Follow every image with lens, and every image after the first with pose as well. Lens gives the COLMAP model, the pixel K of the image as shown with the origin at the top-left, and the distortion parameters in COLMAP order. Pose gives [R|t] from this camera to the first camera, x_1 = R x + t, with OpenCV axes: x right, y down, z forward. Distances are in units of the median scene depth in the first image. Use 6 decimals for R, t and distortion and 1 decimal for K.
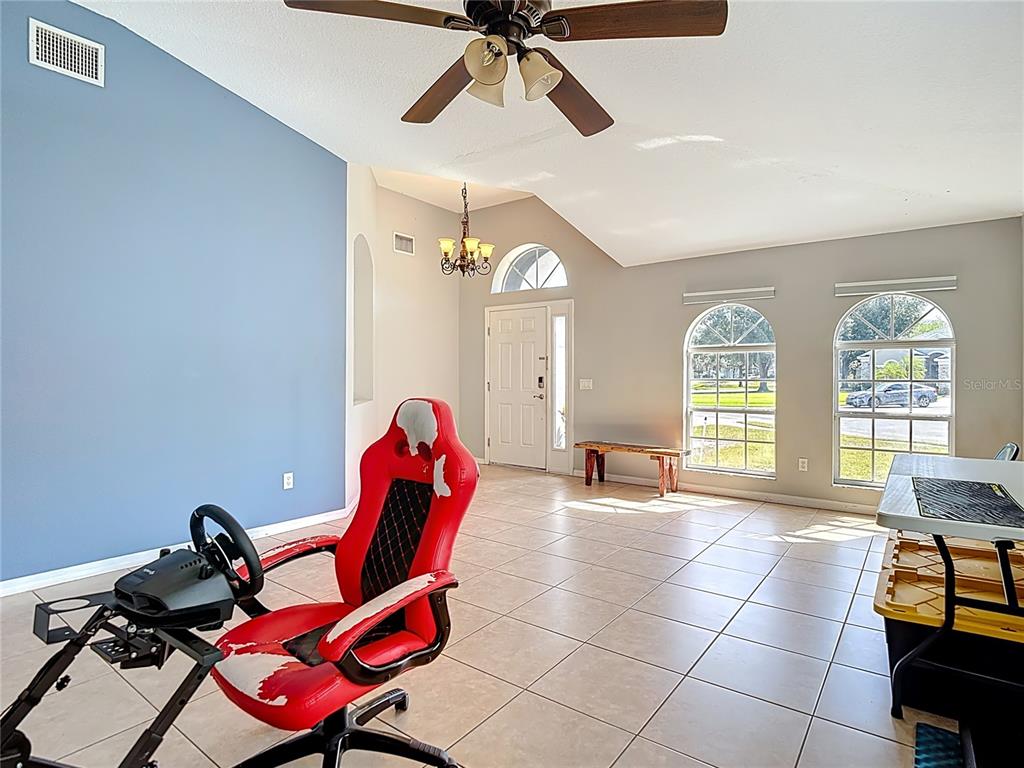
lens RADIAL K [[538.4, 0, 509.1], [0, 538.4, 380.2], [0, 0, 1]] dist [-0.002295, -0.000917]
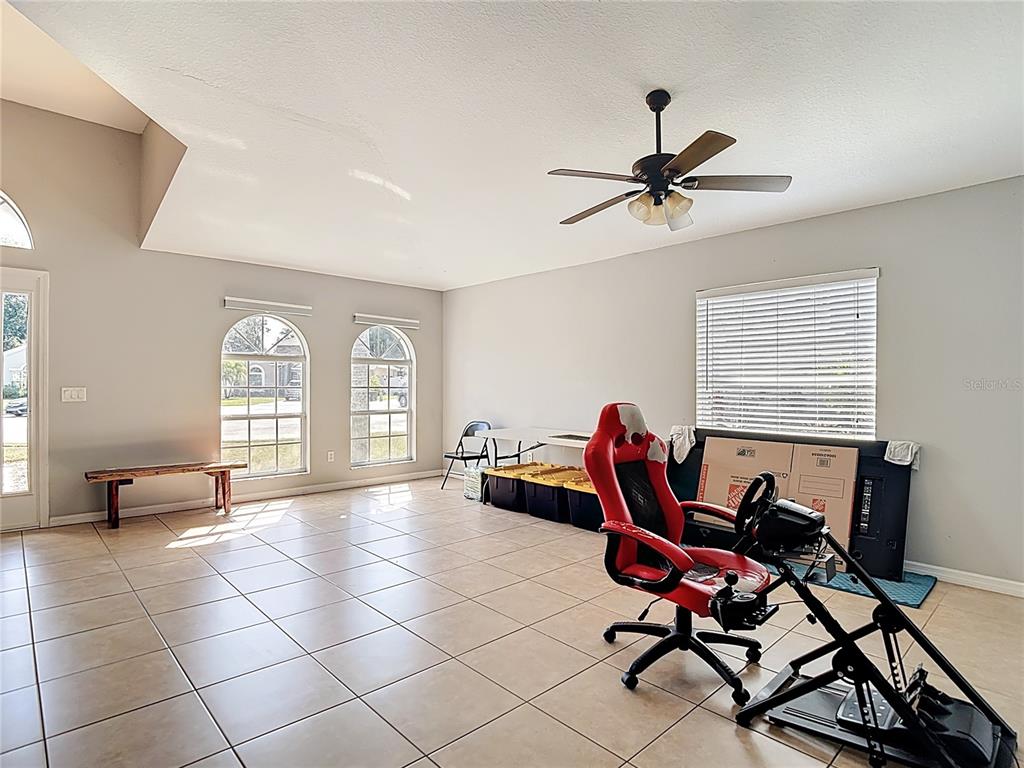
lens RADIAL K [[538.4, 0, 512.0], [0, 538.4, 386.4], [0, 0, 1]] dist [-0.002295, -0.000917]
pose [[0.179536, -0.003970, 0.983743, -0.442693], [0.001994, 0.999991, 0.003672, -0.004485], [-0.983749, 0.001302, 0.179542, 0.286734]]
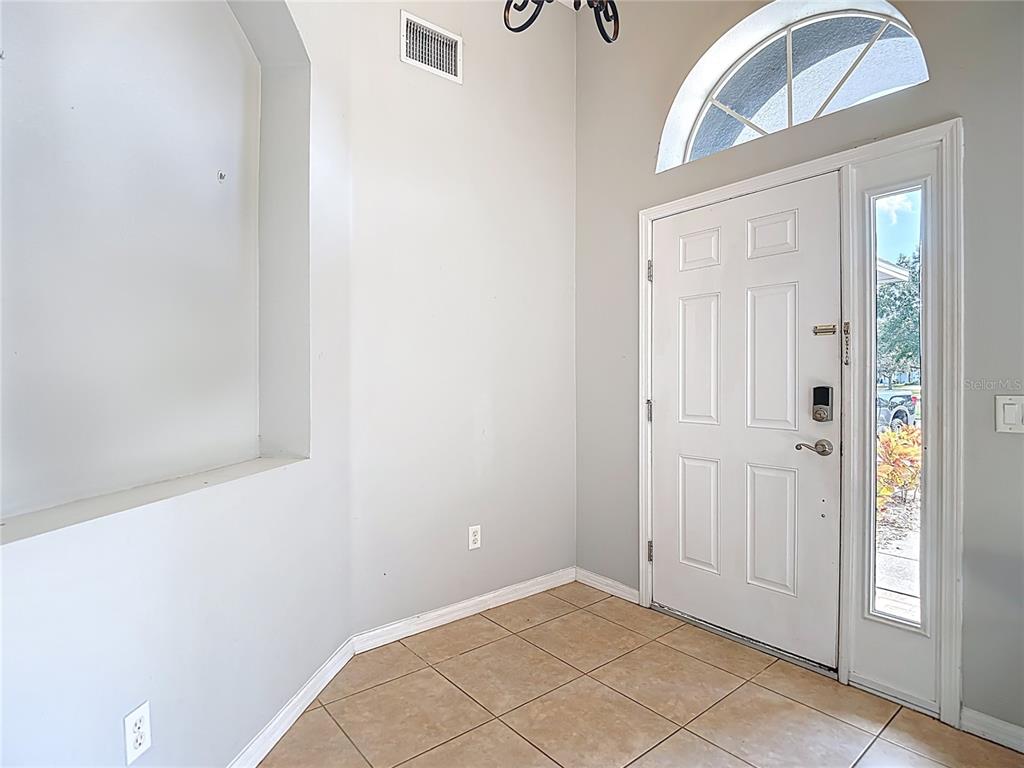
lens RADIAL K [[538.4, 0, 507.6], [0, 538.4, 384.1], [0, 0, 1]] dist [-0.002295, -0.000917]
pose [[0.967458, -0.003887, -0.253001, -0.042050], [0.002648, 0.999983, -0.005240, -0.006895], [0.253017, 0.004399, 0.967452, 0.638469]]
